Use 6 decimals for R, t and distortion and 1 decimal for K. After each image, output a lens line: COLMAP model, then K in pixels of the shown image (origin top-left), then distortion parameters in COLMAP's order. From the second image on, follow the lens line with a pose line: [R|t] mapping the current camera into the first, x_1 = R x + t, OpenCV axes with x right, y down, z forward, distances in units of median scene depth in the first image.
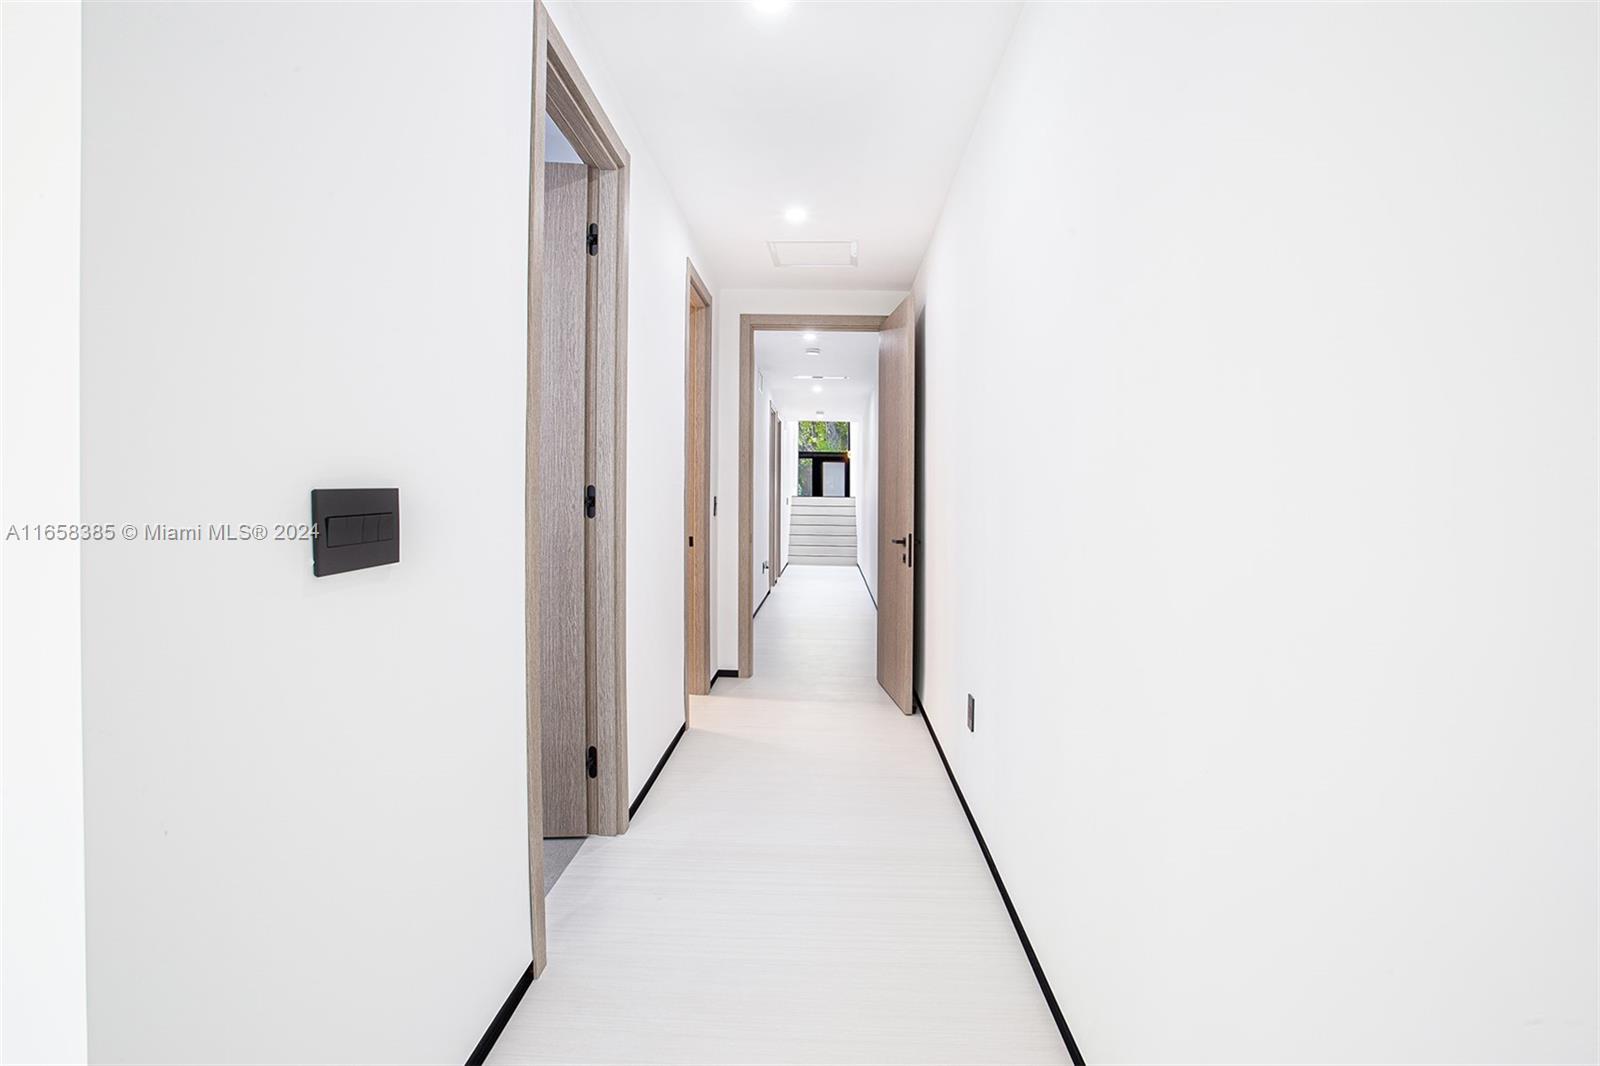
lens RADIAL K [[815.1, 0, 830.1], [0, 815.1, 515.8], [0, 0, 1]] dist [-0.080545, 0.044133]
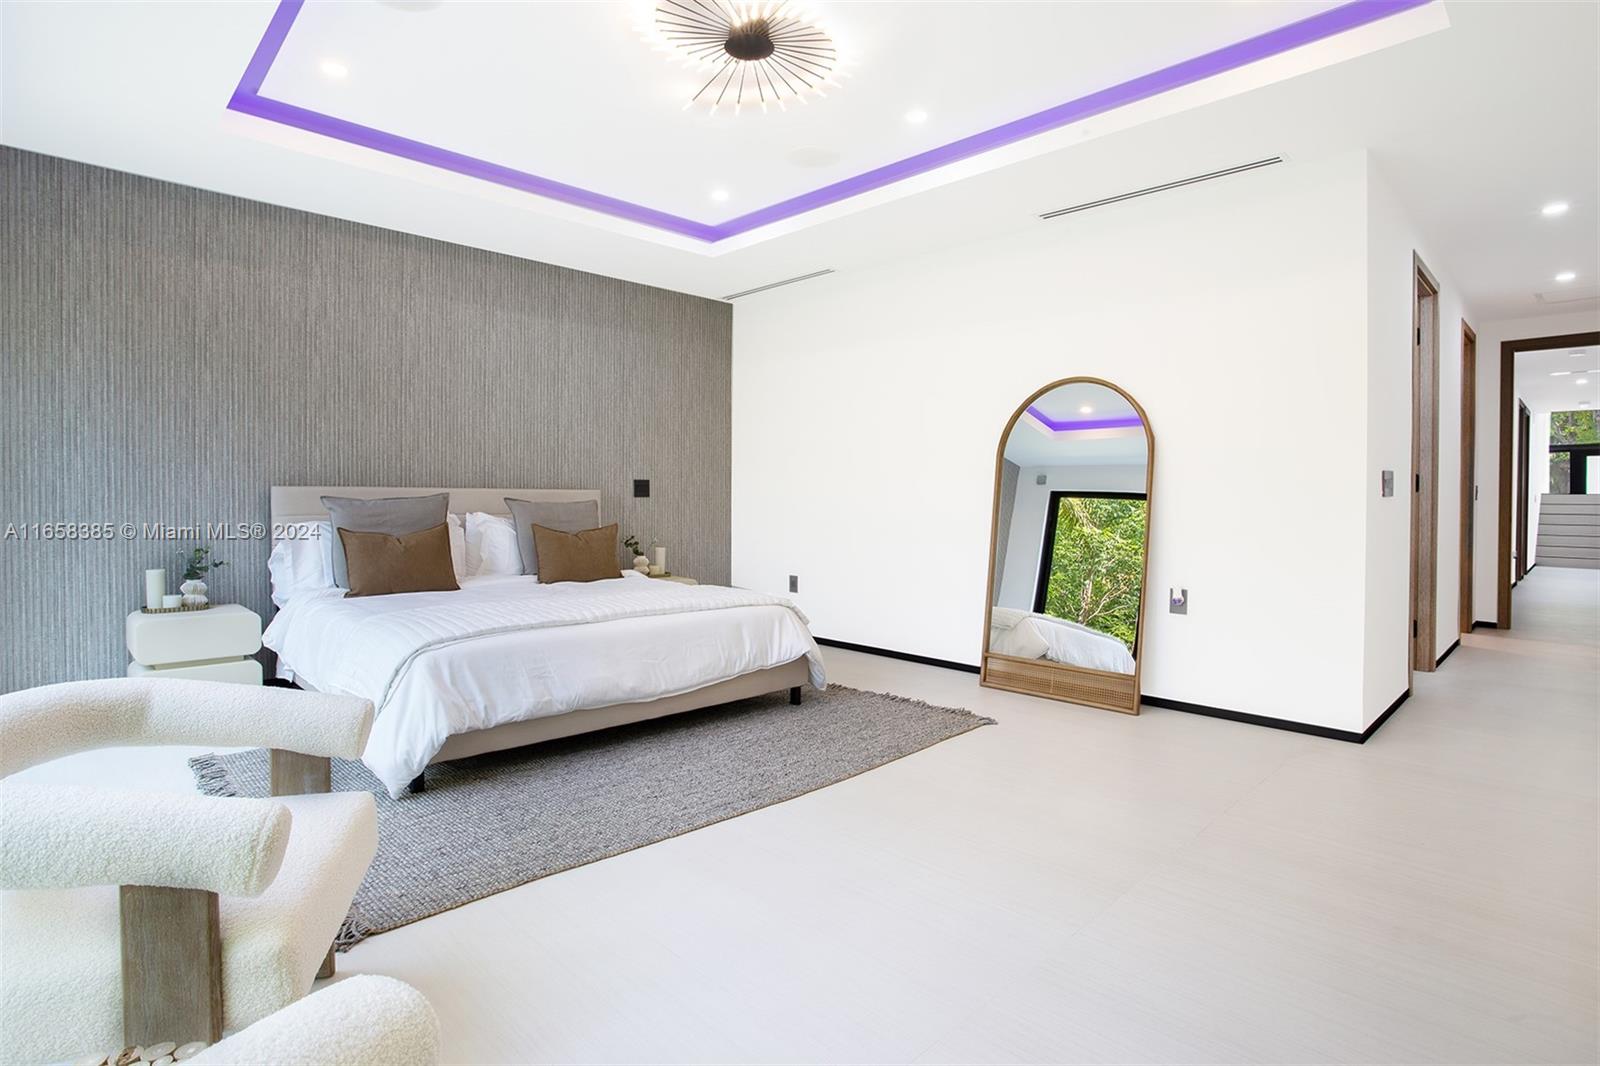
lens RADIAL K [[815.1, 0, 830.1], [0, 815.1, 515.8], [0, 0, 1]] dist [-0.080545, 0.044133]
pose [[0.714194, 0.005284, -0.699928, 0.001109], [-0.011278, 0.999929, -0.003959, 0.021649], [0.699857, 0.010721, 0.714202, -0.327705]]
